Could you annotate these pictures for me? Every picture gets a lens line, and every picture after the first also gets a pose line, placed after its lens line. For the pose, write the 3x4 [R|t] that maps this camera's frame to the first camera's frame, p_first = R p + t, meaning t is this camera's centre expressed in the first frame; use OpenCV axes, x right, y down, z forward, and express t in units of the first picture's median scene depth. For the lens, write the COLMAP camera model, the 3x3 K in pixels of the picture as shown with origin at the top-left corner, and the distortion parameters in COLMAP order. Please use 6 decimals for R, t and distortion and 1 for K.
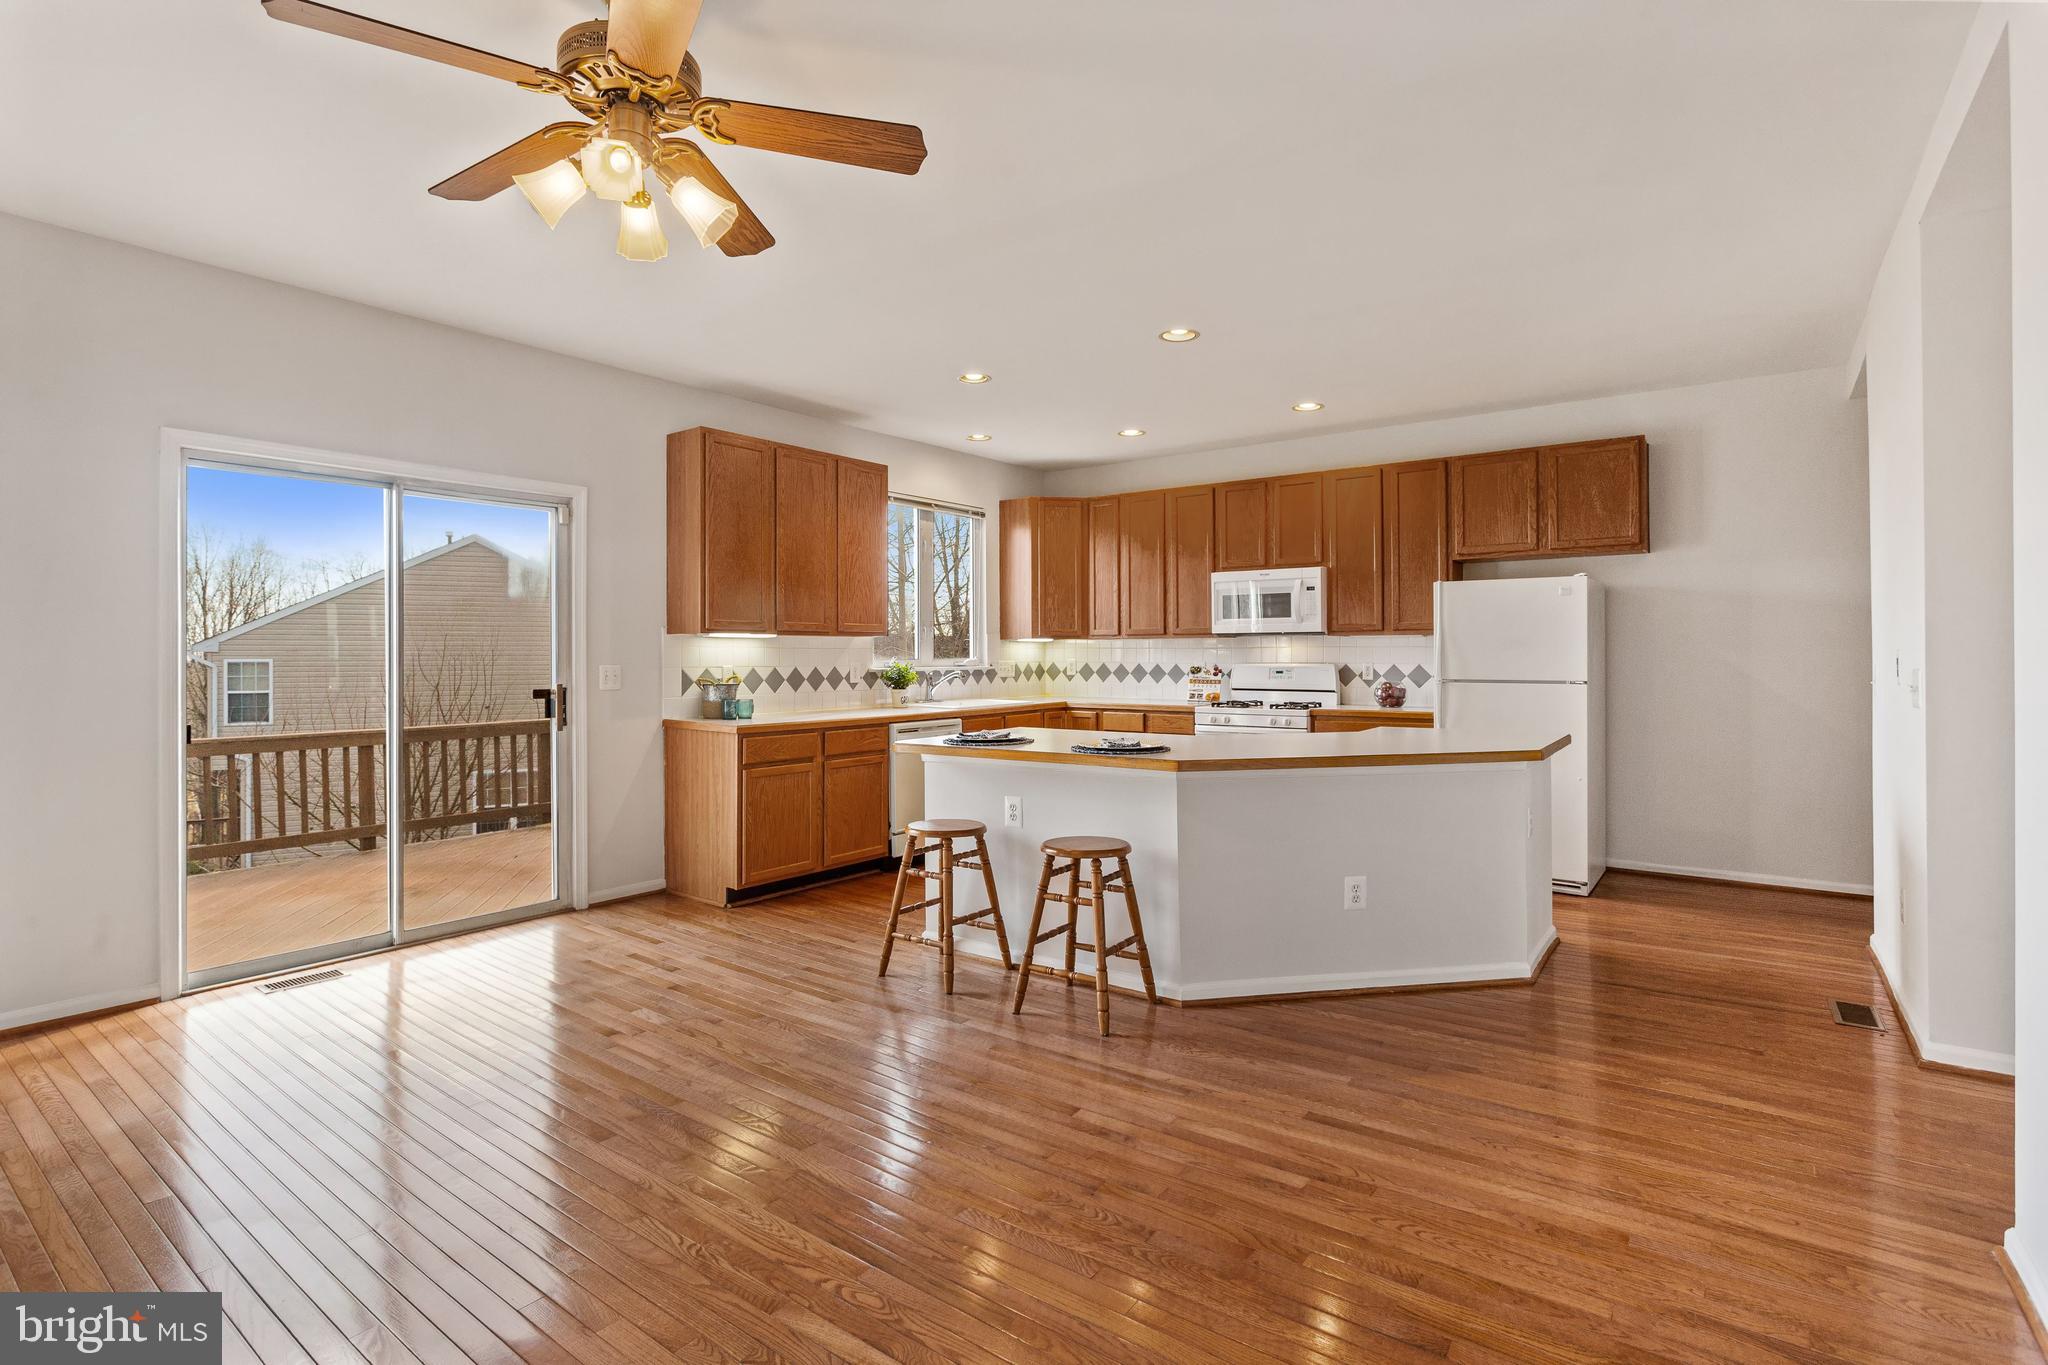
lens RADIAL K [[971.1, 0, 1032.0], [0, 971.1, 656.6], [0, 0, 1]] dist [-0.017350, 0.006675]
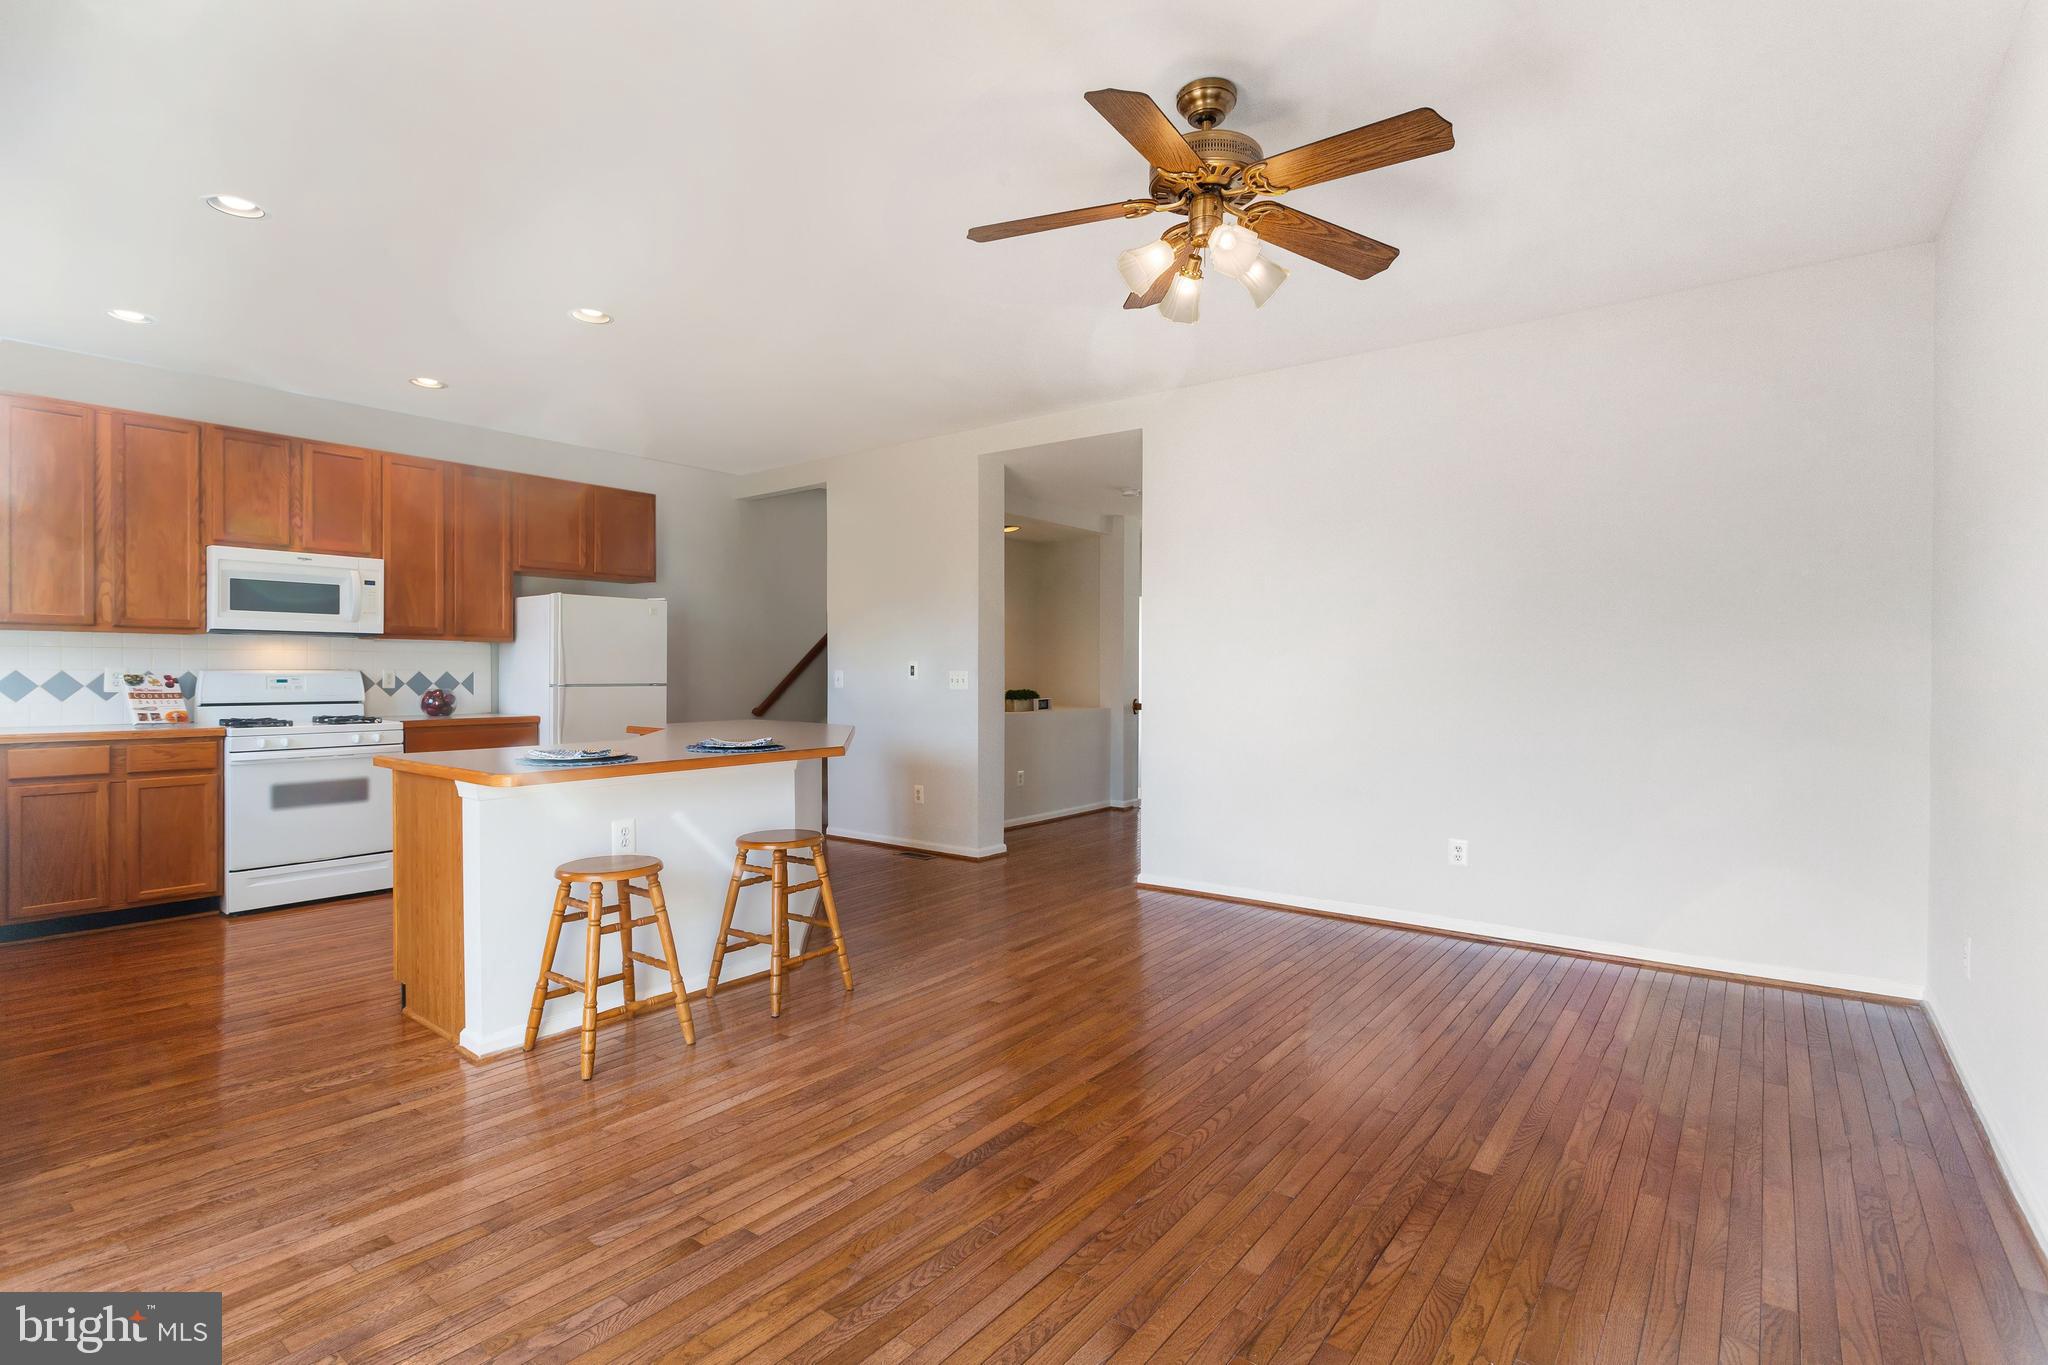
lens RADIAL K [[971.1, 0, 1010.7], [0, 971.1, 663.2], [0, 0, 1]] dist [-0.017350, 0.006675]
pose [[0.034943, 0.010775, 0.999331, -0.606756], [-0.001413, 0.999941, -0.010732, 0.010699], [-0.999388, -0.001037, 0.034957, 0.441911]]
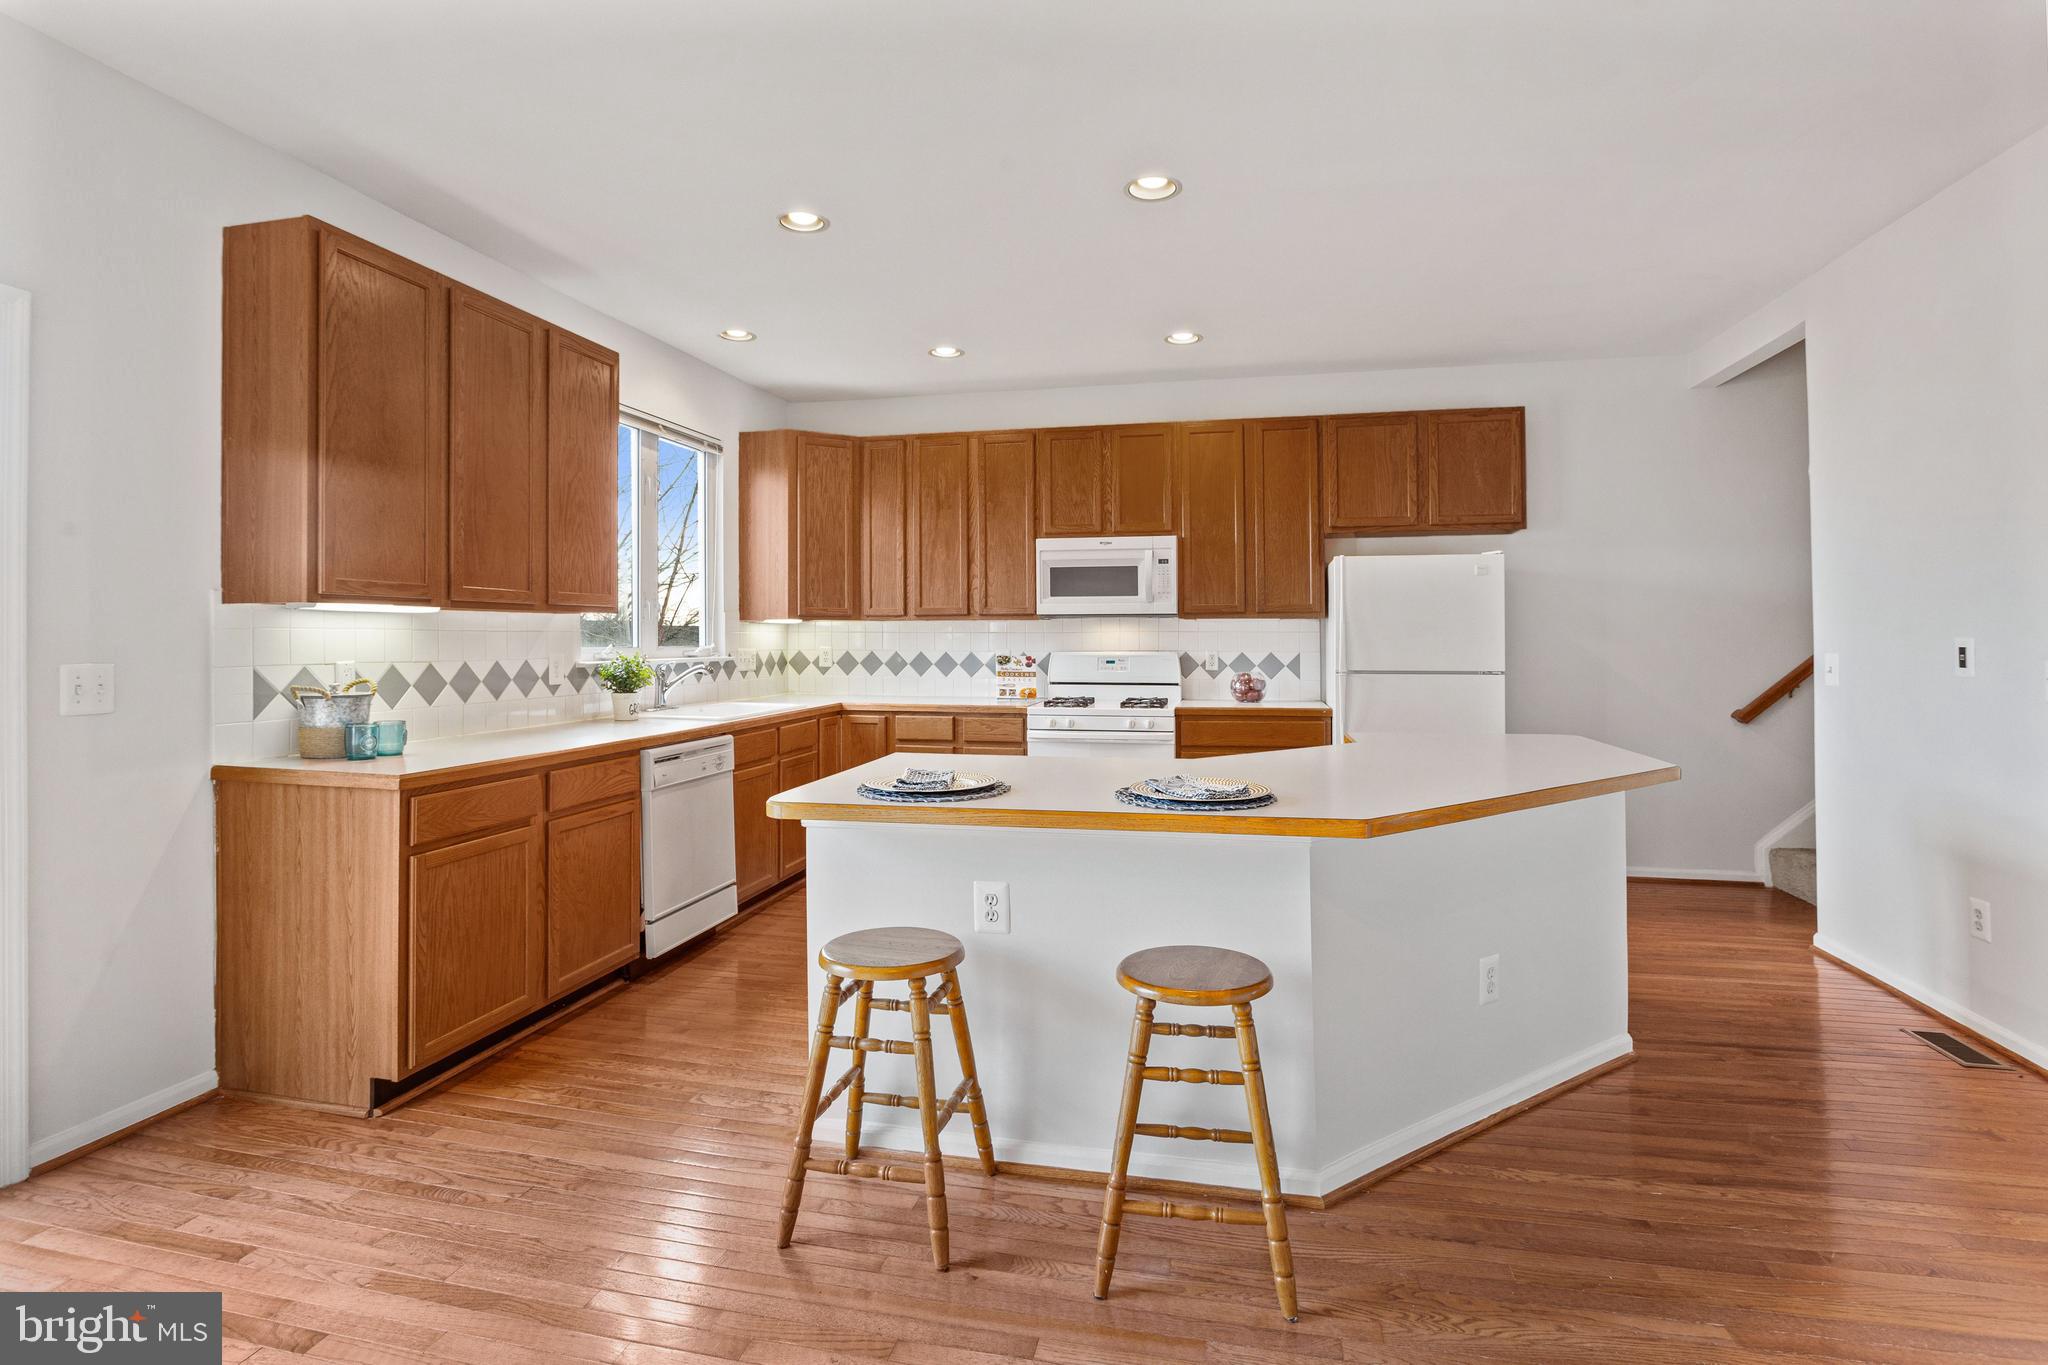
lens RADIAL K [[971.1, 0, 1031.7], [0, 971.1, 636.3], [0, 0, 1]] dist [-0.017350, 0.006675]
pose [[0.916092, 0.001278, 0.400967, -0.166081], [0.000292, 0.999993, -0.003854, -0.003132], [-0.400969, 0.003648, 0.916084, 0.311120]]
